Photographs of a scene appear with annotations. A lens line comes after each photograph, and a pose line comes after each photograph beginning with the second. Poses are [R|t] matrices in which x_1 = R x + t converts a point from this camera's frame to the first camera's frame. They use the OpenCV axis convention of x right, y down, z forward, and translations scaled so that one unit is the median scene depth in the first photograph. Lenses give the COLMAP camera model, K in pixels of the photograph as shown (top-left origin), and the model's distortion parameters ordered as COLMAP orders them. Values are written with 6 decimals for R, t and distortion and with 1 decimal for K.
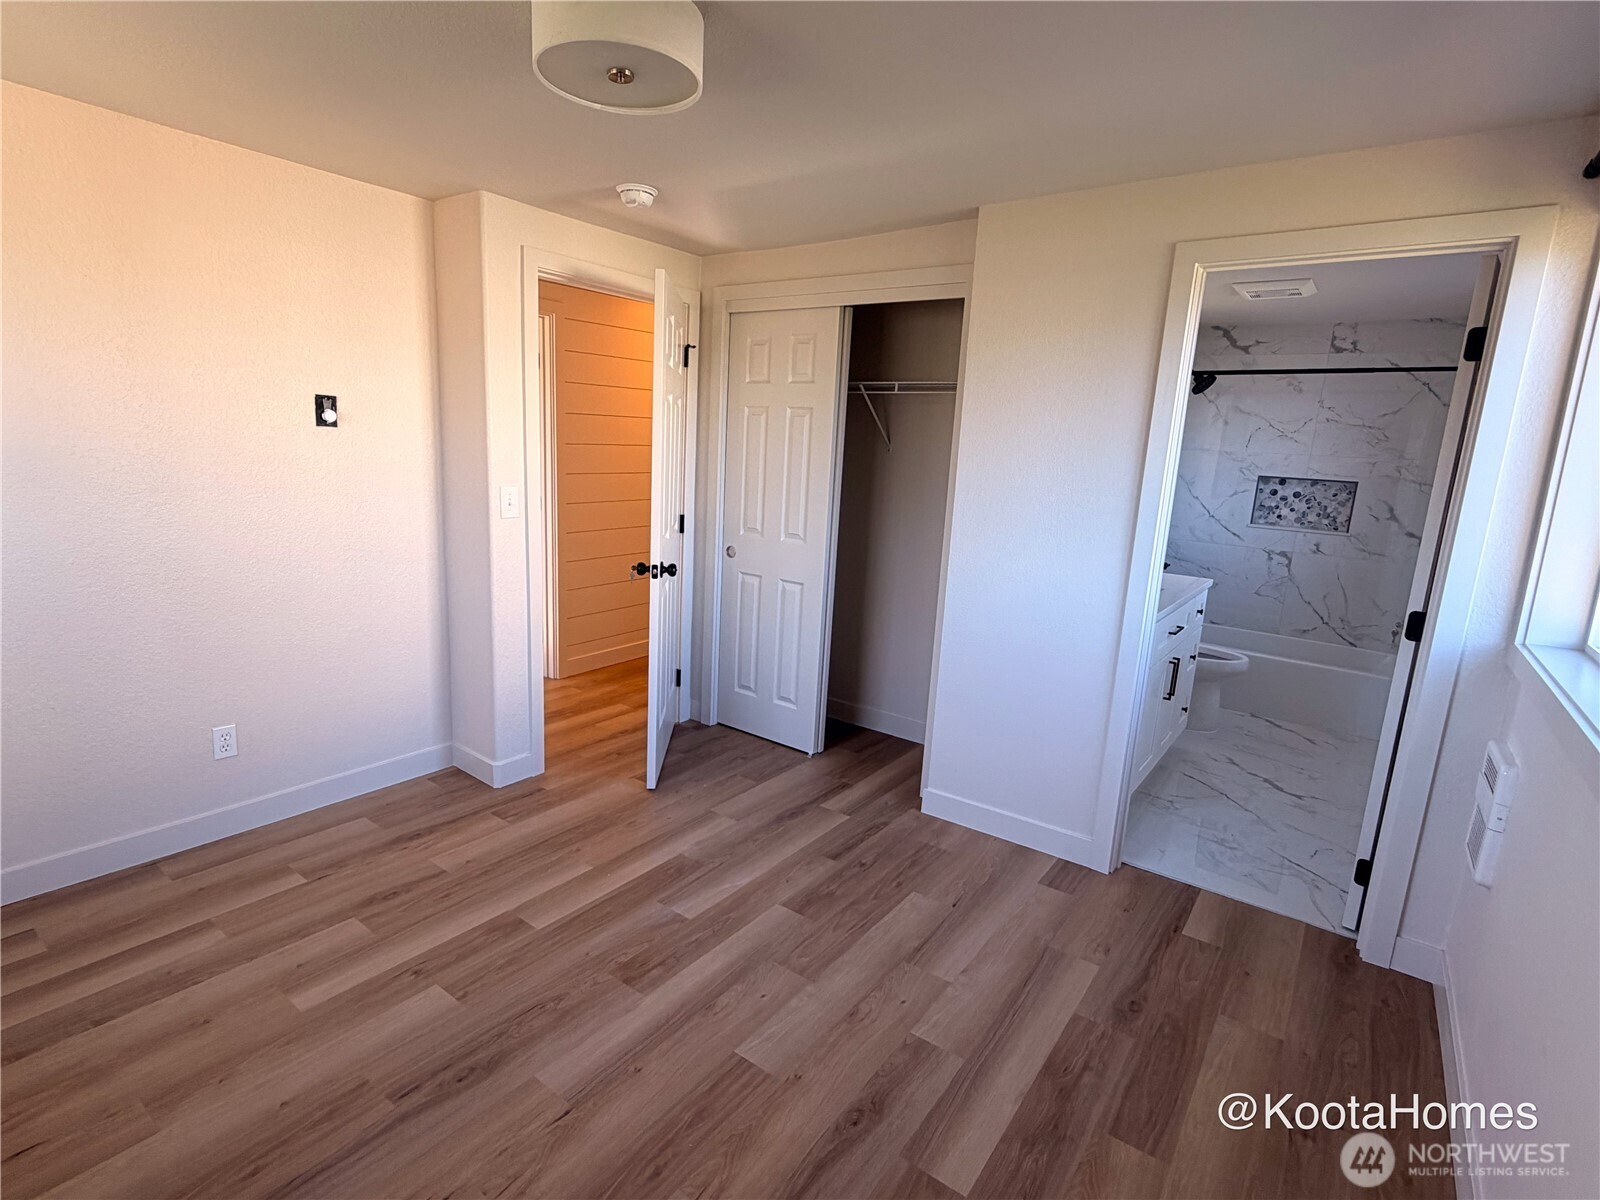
lens RADIAL K [[795.9, 0, 789.5], [0, 795.9, 600.2], [0, 0, 1]] dist [-0.002573, 0.000331]
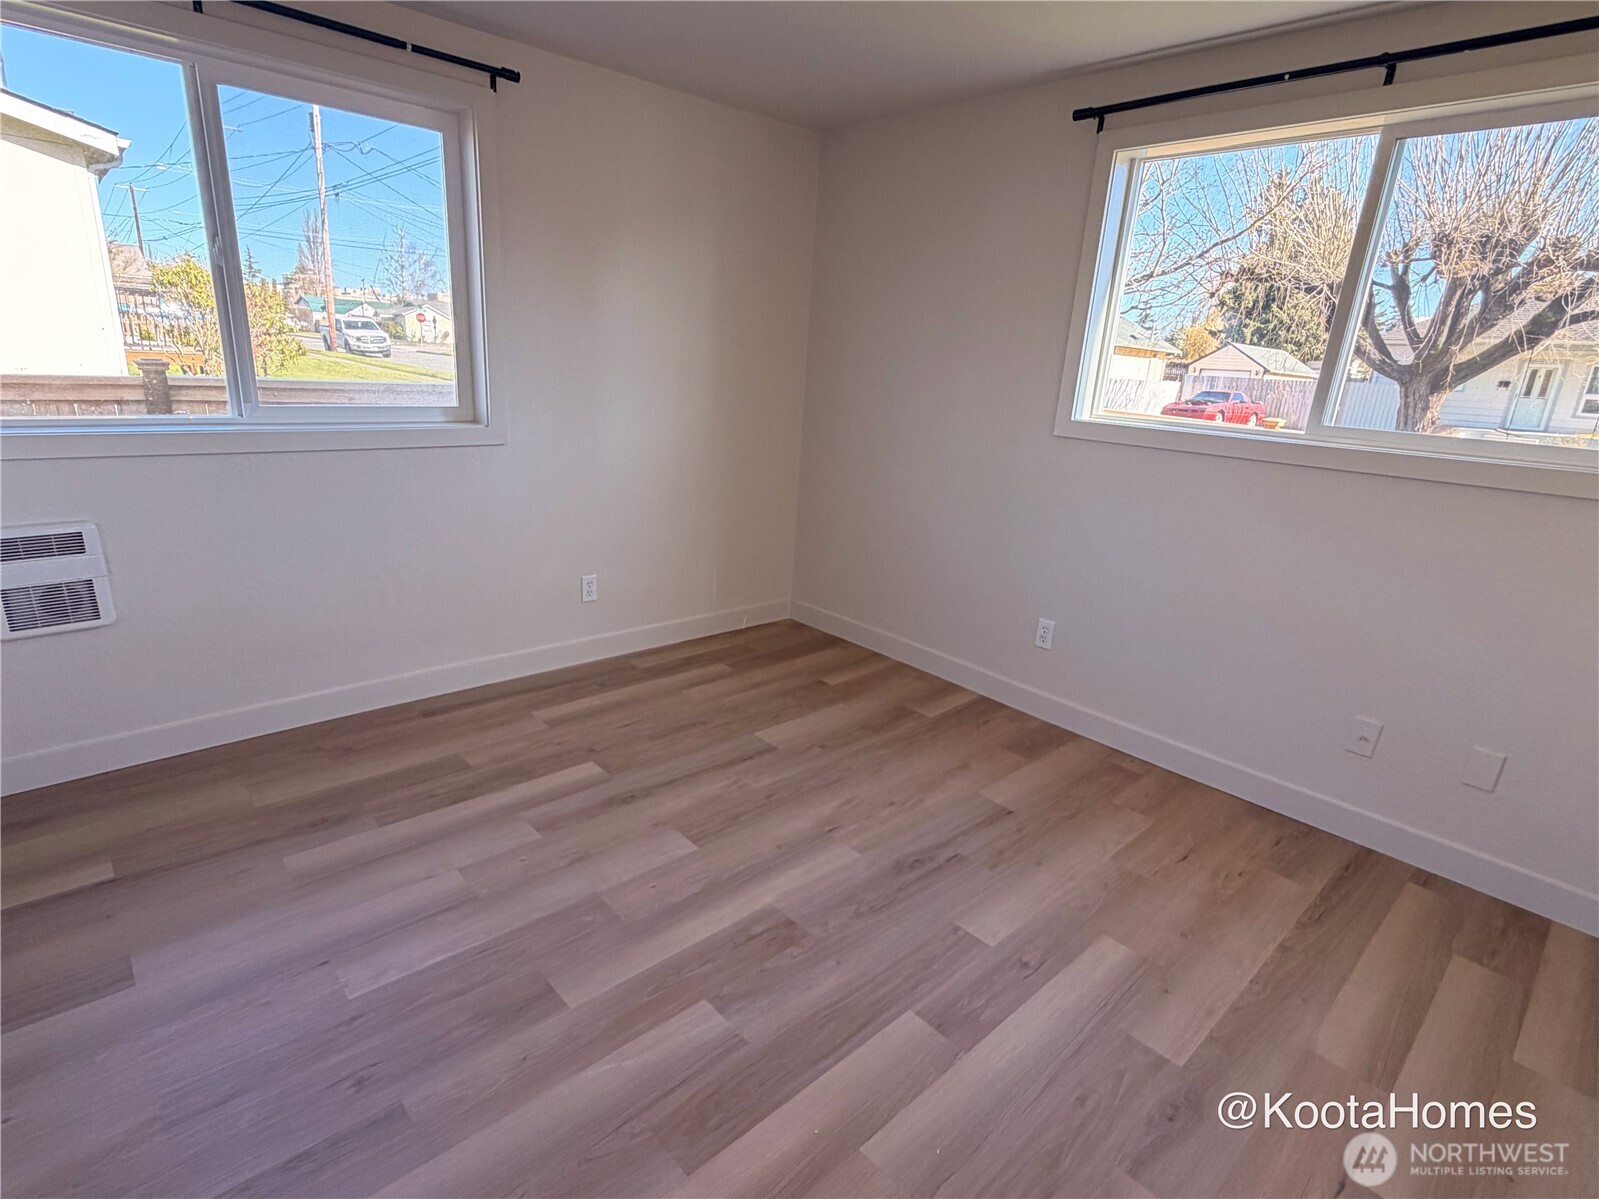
lens RADIAL K [[795.4, 0, 789.0], [0, 795.4, 599.7], [0, 0, 1]] dist [-0.002573, 0.000331]
pose [[-0.978193, -0.152245, 0.141283, -0.271523], [-0.066737, 0.874542, 0.480335, -0.286798], [-0.196686, 0.460432, -0.865631, 1.598165]]
